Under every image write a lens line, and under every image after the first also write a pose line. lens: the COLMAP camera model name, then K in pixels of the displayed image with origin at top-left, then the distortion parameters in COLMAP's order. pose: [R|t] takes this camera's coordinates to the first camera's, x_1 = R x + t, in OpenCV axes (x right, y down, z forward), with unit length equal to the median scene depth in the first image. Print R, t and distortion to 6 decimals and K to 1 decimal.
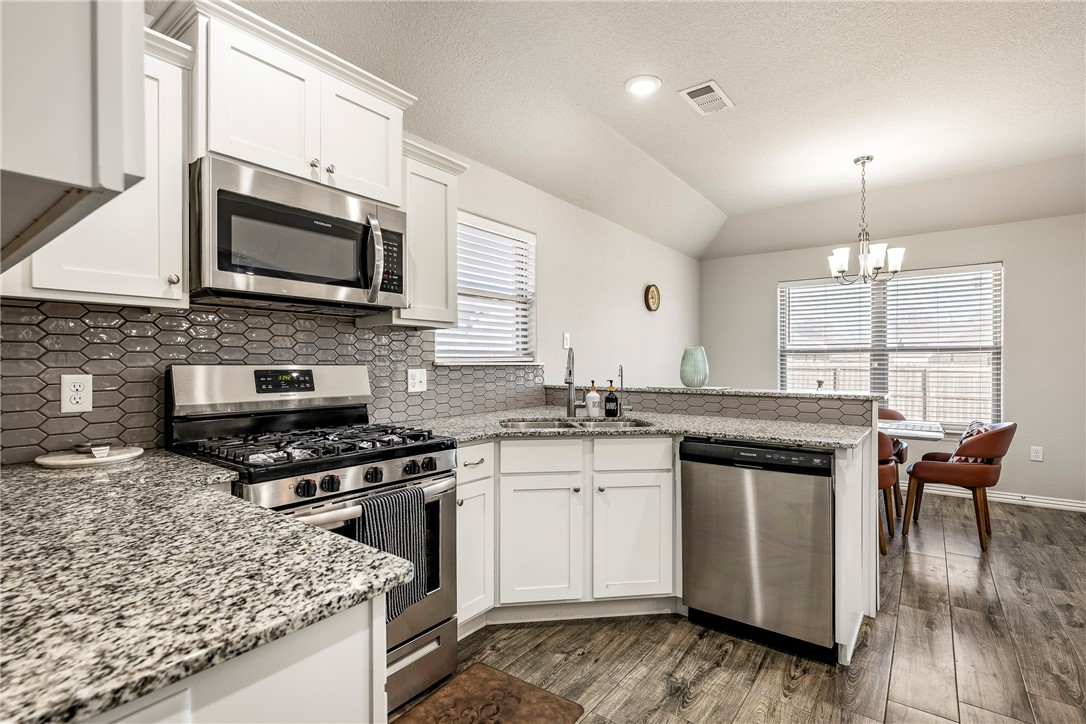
lens RADIAL K [[493.4, 0, 544.8], [0, 493.4, 367.3], [0, 0, 1]] dist [-0.000585, -0.000017]
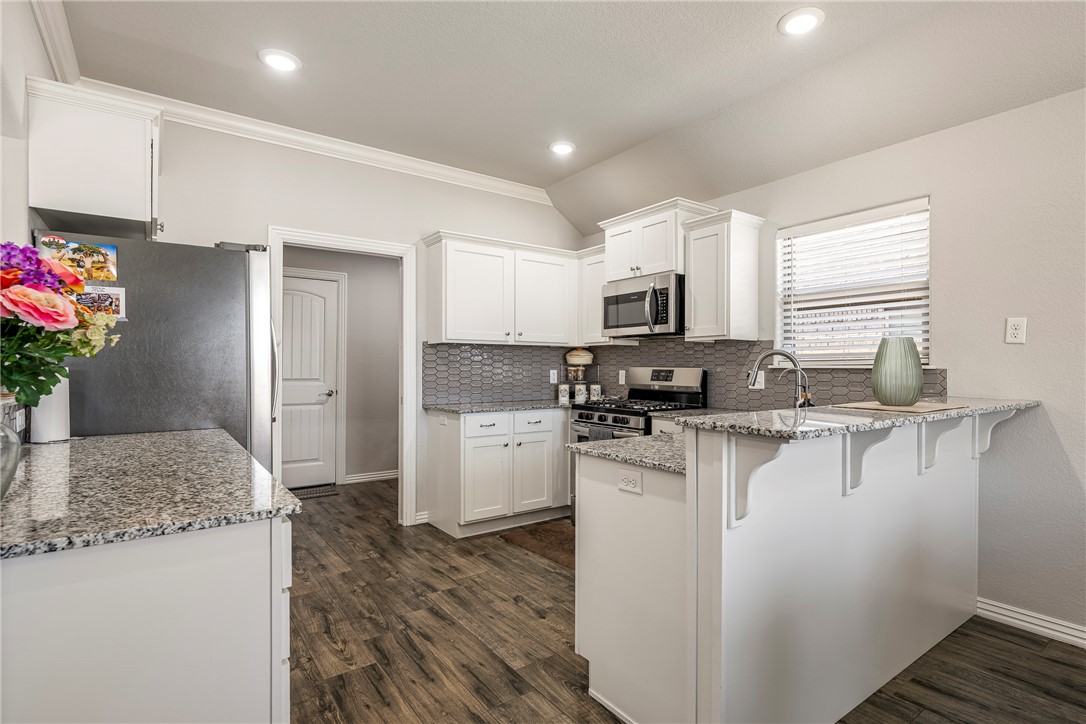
lens RADIAL K [[545.7, 0, 573.8], [0, 545.7, 366.5], [0, 0, 1]] dist [0.001240, 0.000603]
pose [[-0.256202, -0.001752, -0.966622, 1.168141], [-0.007691, 0.999970, 0.000226, -0.004413], [0.966593, 0.007492, -0.256208, 0.879391]]
